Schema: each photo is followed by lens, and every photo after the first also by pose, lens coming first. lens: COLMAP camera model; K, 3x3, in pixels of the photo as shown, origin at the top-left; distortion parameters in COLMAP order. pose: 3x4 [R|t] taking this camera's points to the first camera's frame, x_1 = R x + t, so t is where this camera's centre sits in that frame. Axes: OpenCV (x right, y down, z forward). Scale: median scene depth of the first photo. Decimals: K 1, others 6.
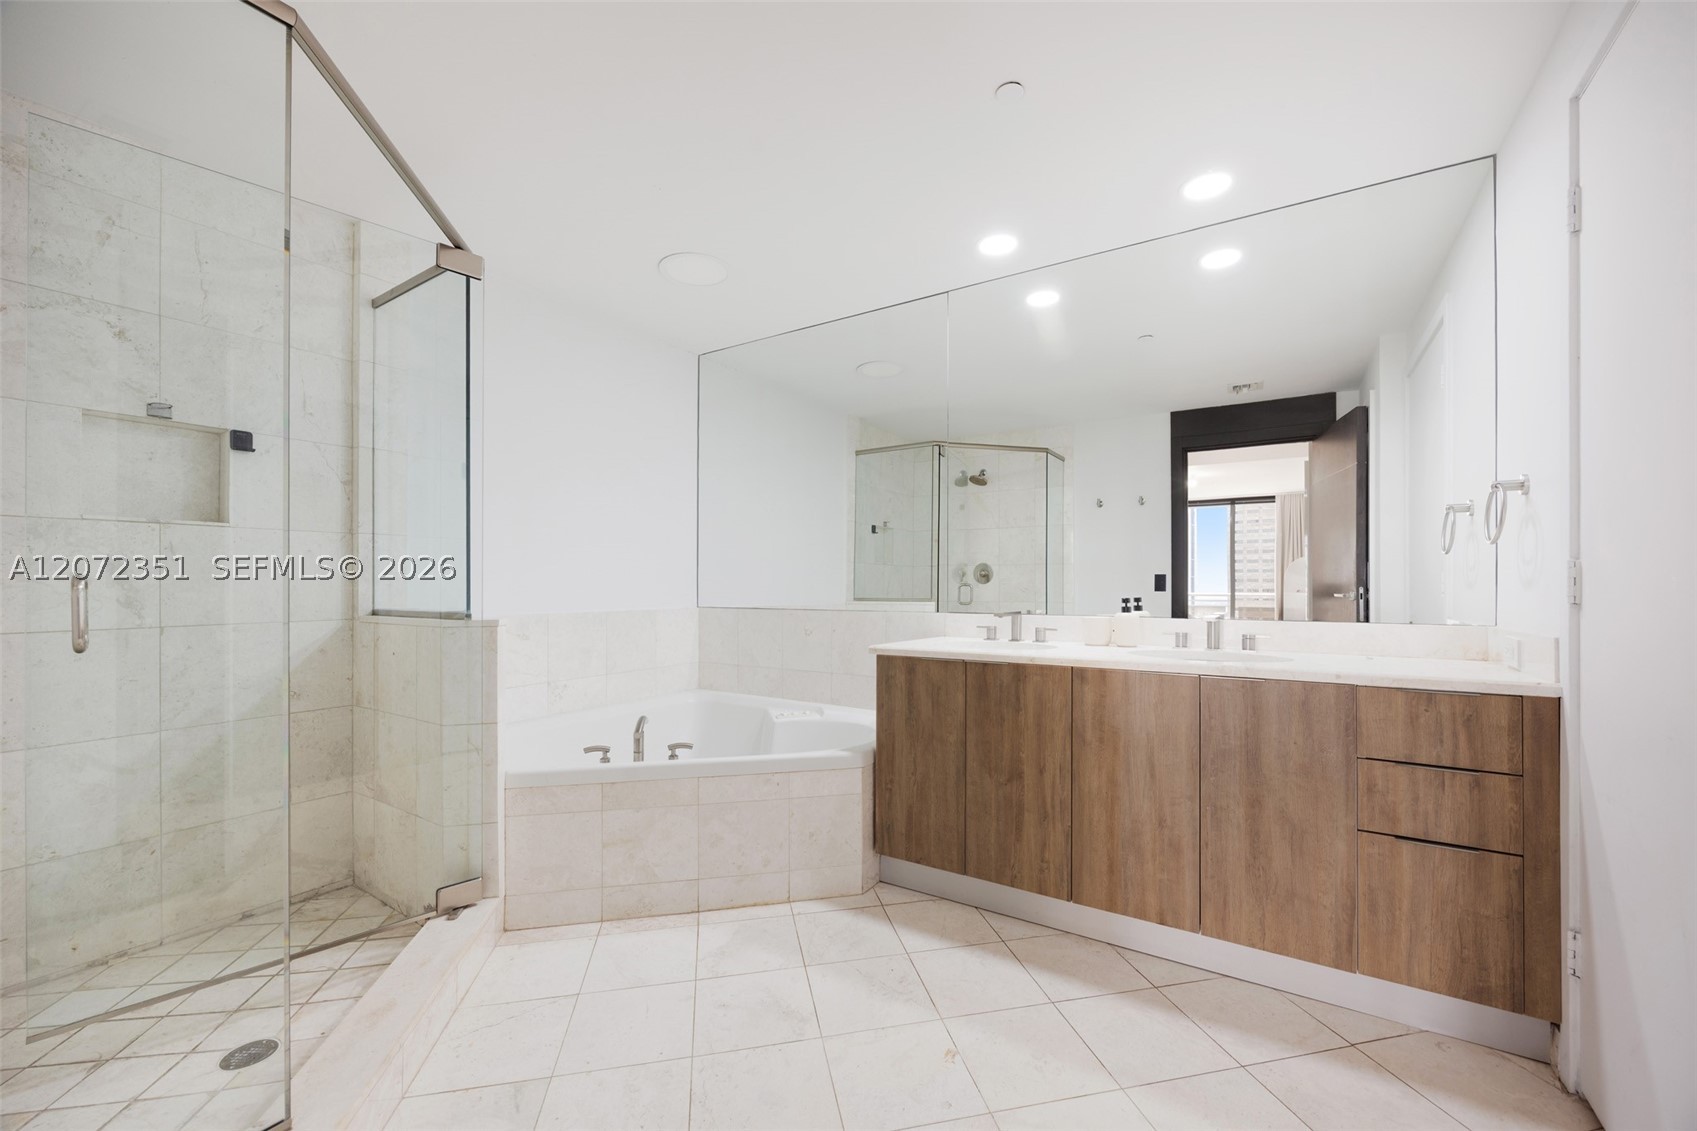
lens RADIAL K [[664.8, 0, 855.7], [0, 664.8, 580.5], [0, 0, 1]] dist [-0.011468, 0.000546]
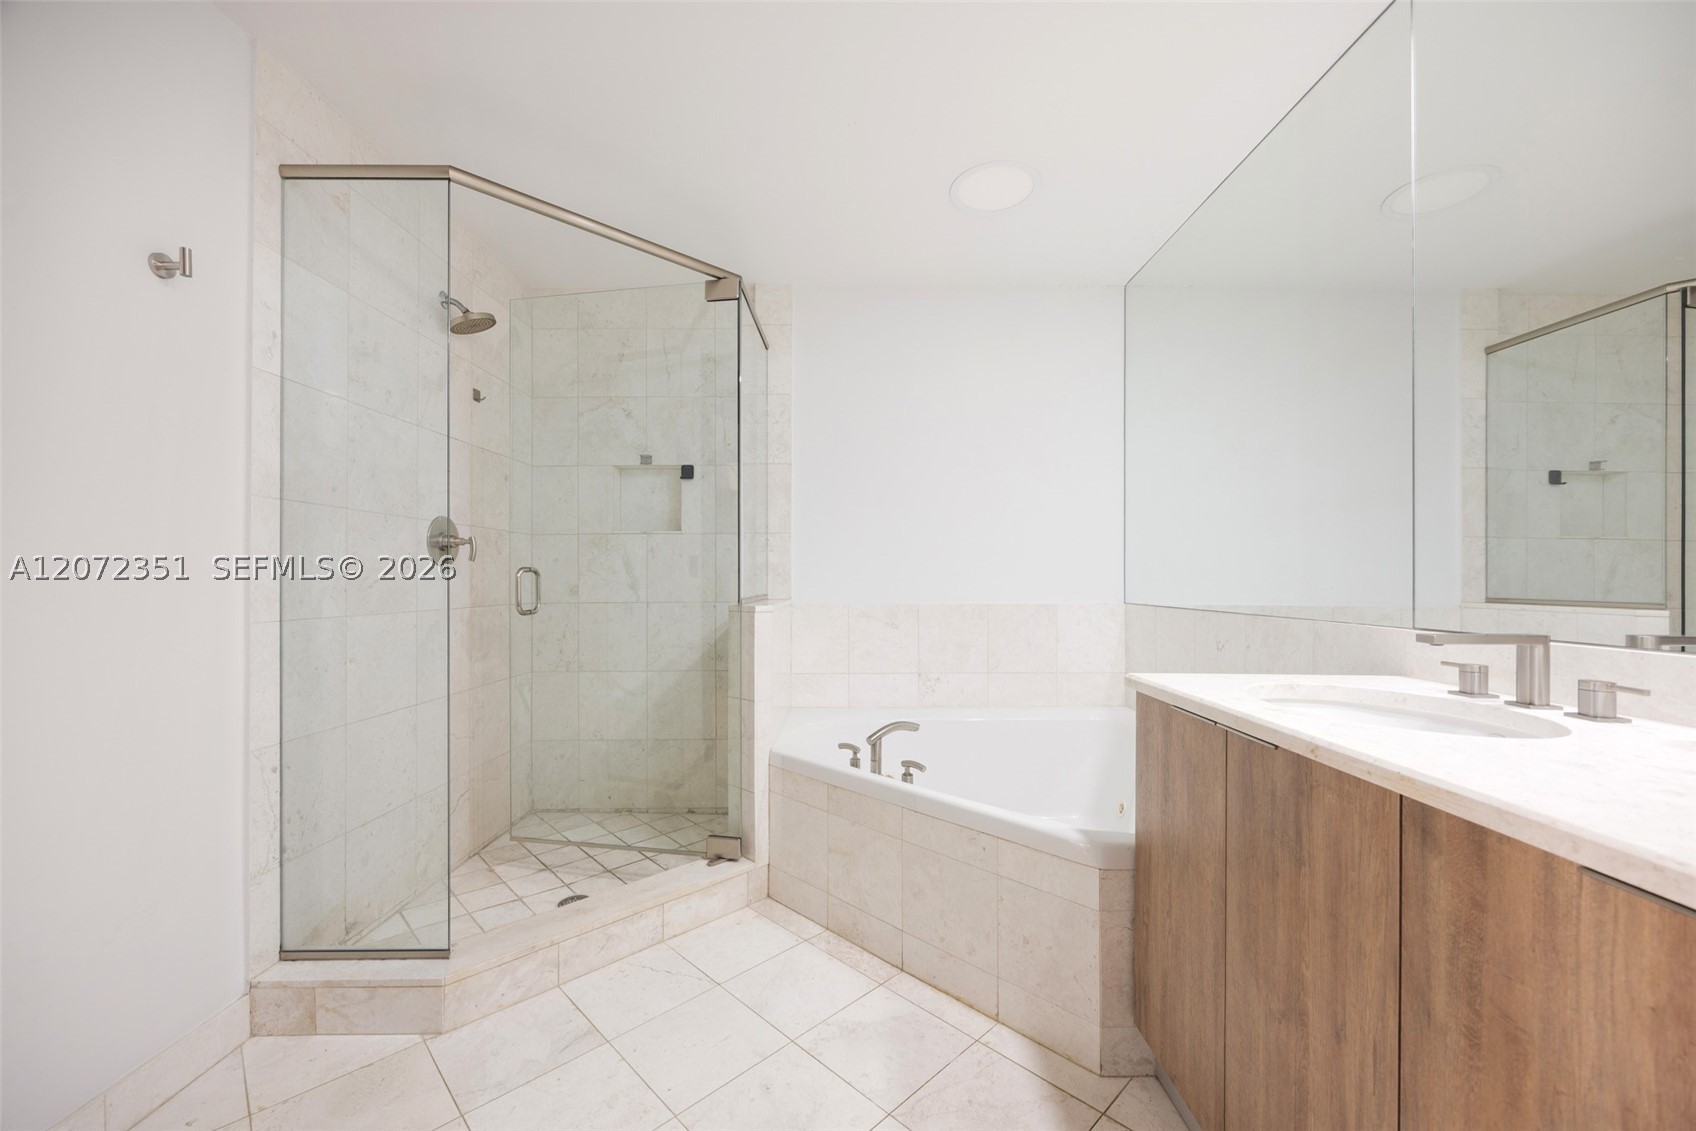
lens RADIAL K [[664.4, 0, 848.7], [0, 664.4, 570.6], [0, 0, 1]] dist [-0.011468, 0.000546]
pose [[0.540574, -0.007762, -0.841261, 0.432101], [0.003248, 0.999969, -0.007139, 0.009473], [0.841290, 0.001127, 0.540582, 0.509830]]
